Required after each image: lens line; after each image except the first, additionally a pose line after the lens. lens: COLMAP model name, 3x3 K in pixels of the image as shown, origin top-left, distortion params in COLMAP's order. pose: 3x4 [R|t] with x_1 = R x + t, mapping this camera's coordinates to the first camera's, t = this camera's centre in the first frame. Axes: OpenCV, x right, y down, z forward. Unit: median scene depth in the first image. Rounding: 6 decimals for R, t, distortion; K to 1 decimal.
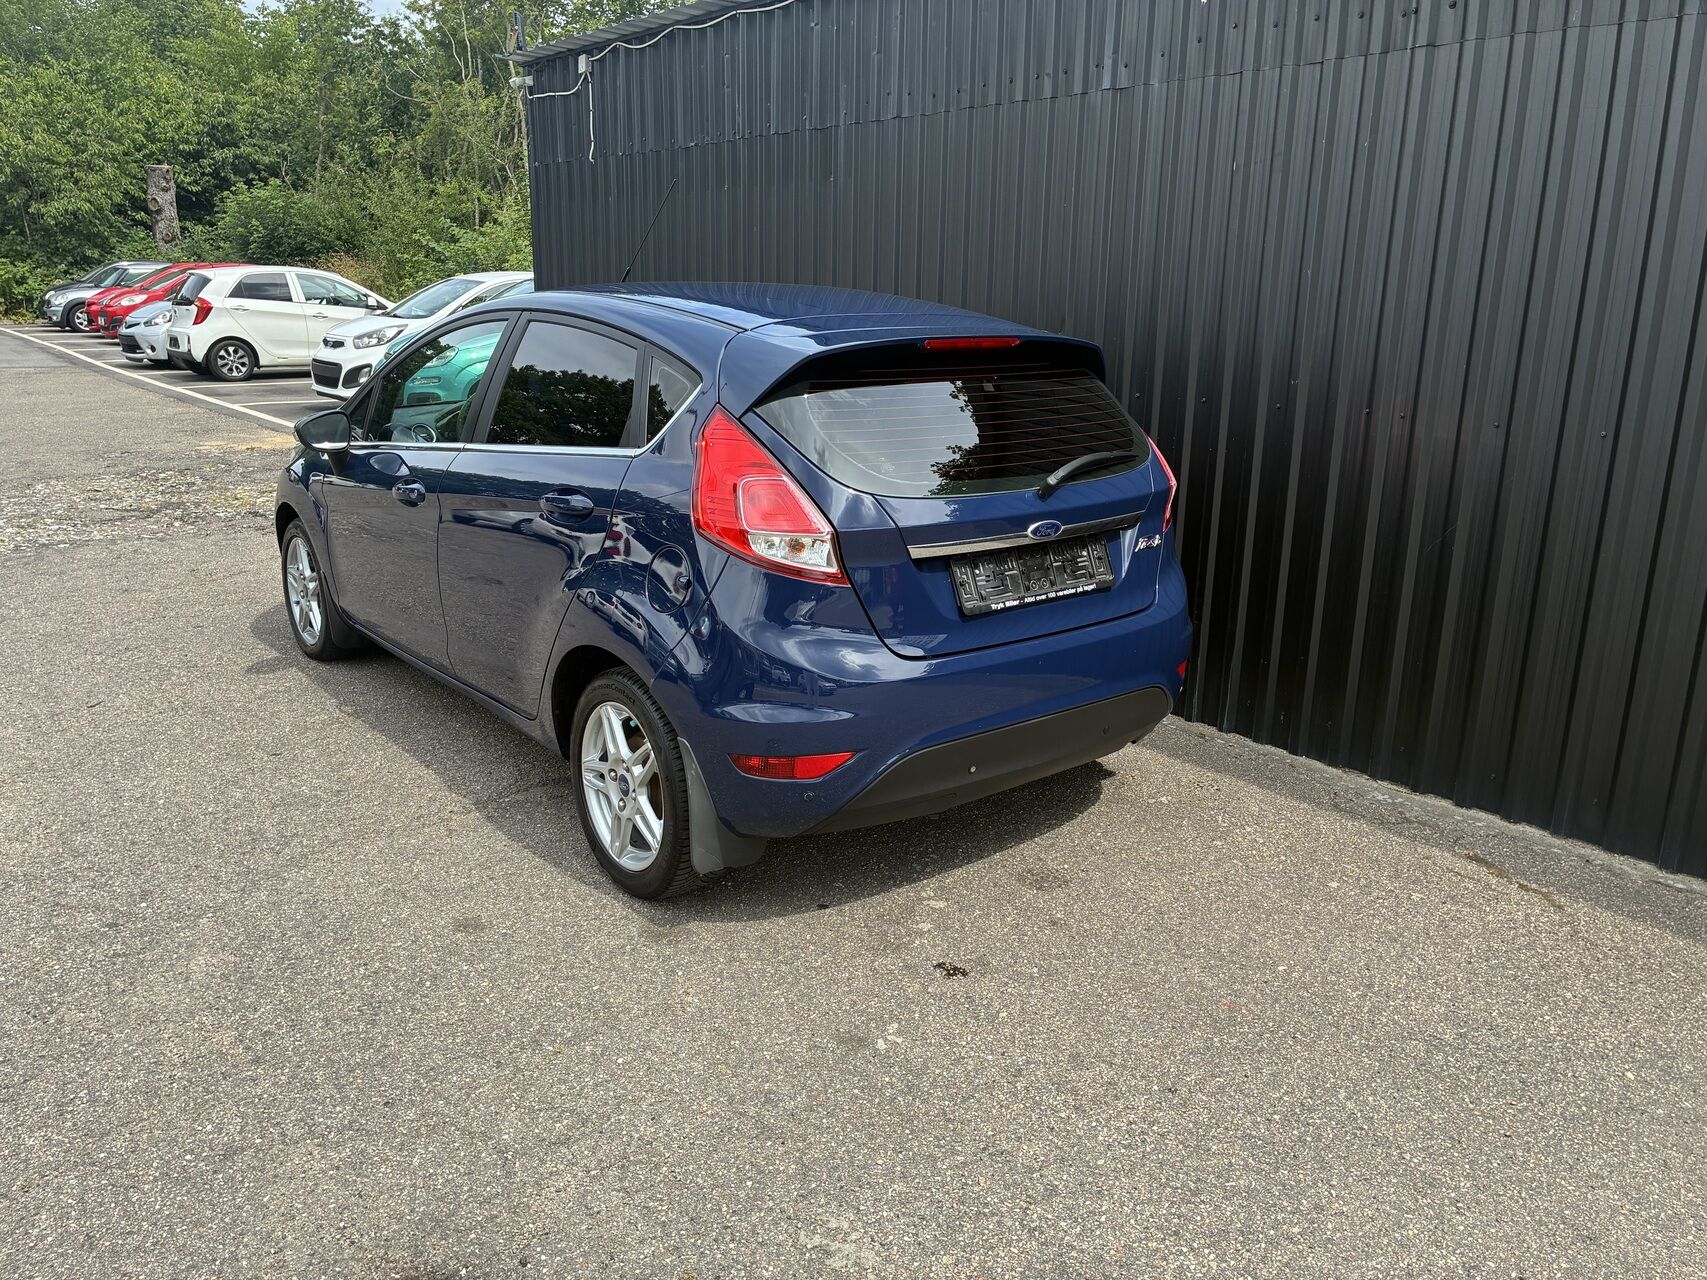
lens RADIAL K [[1298.7, 0, 860.2], [0, 1298.7, 632.8], [0, 0, 1]] dist [0.034423, -0.045727]
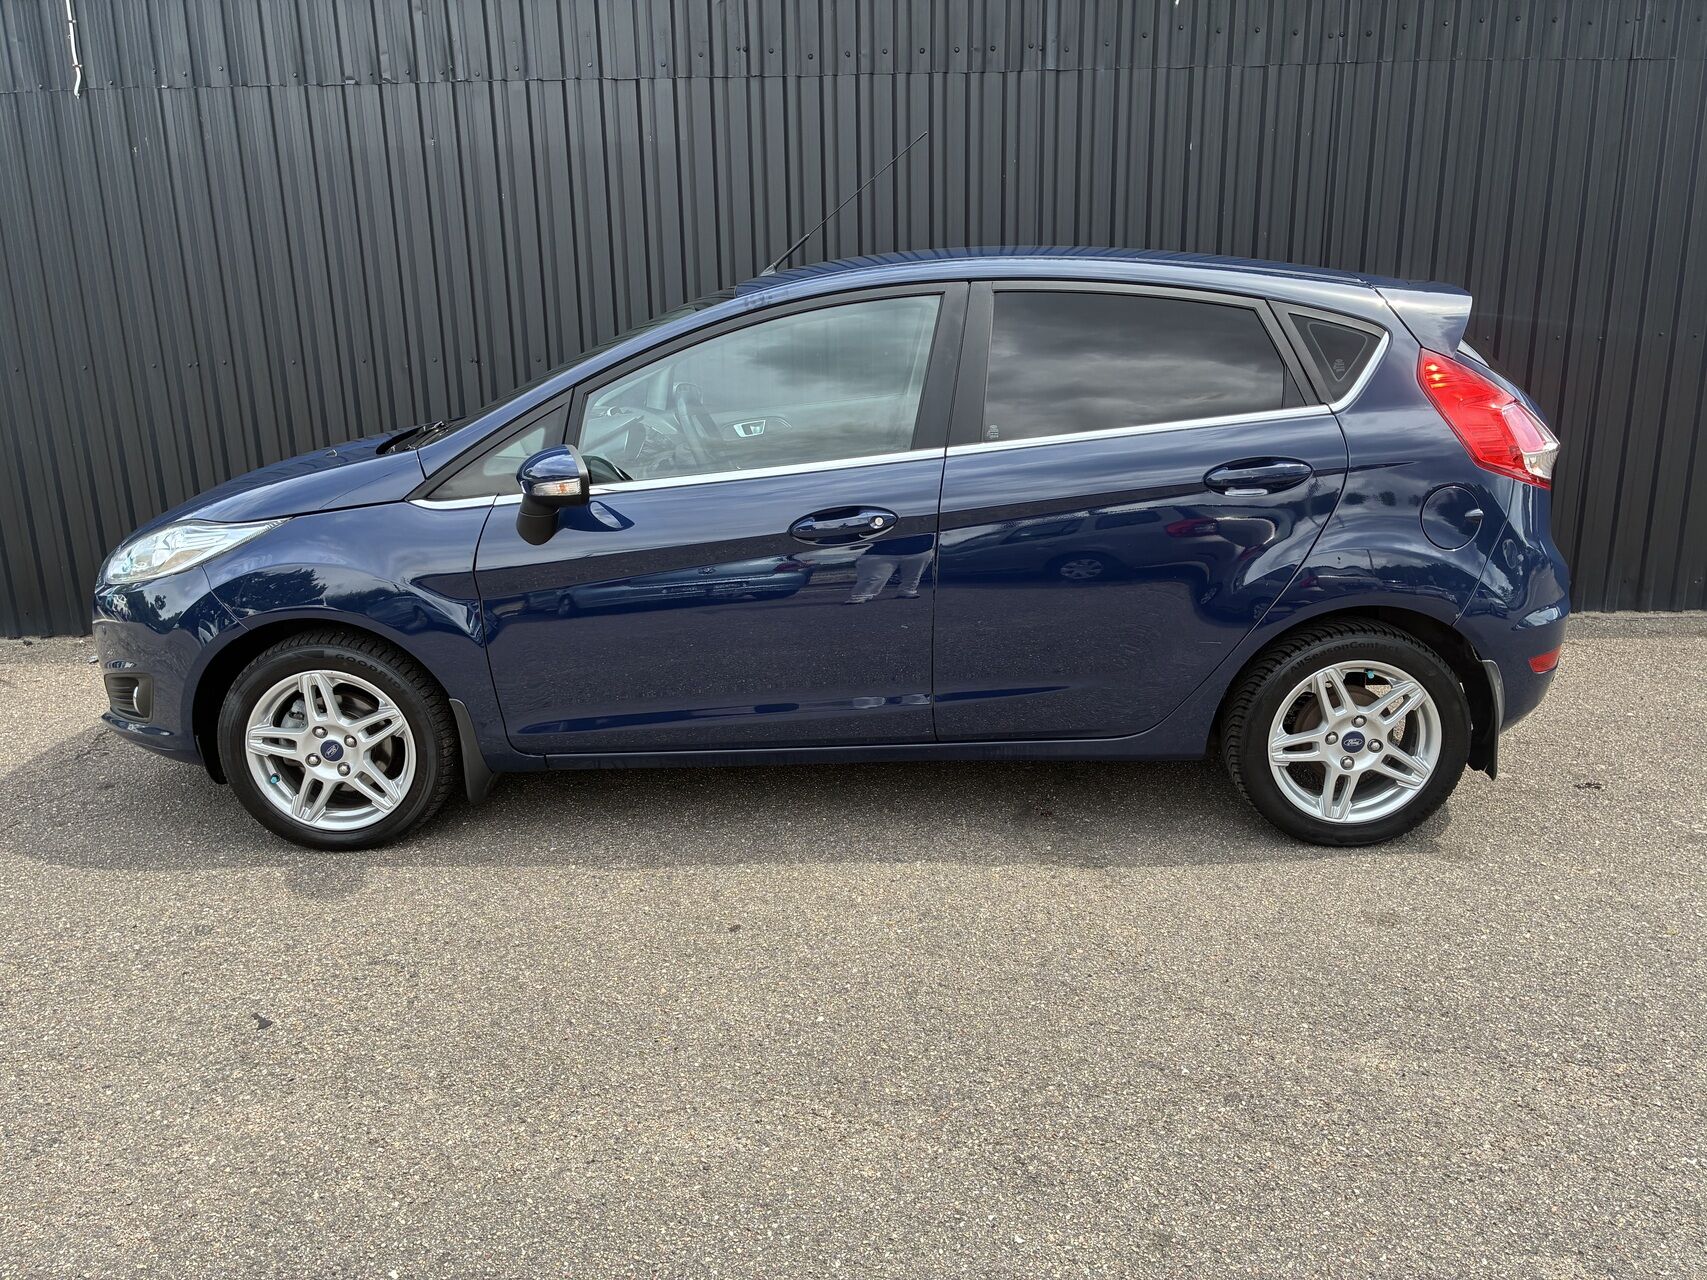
lens RADIAL K [[1298.7, 0, 860.2], [0, 1298.7, 632.8], [0, 0, 1]] dist [0.034423, -0.045727]
pose [[0.637676, -0.221610, 0.737739, -0.215523], [0.228389, 0.969052, 0.093683, -0.026569], [-0.735669, 0.108752, 0.668554, 0.115743]]
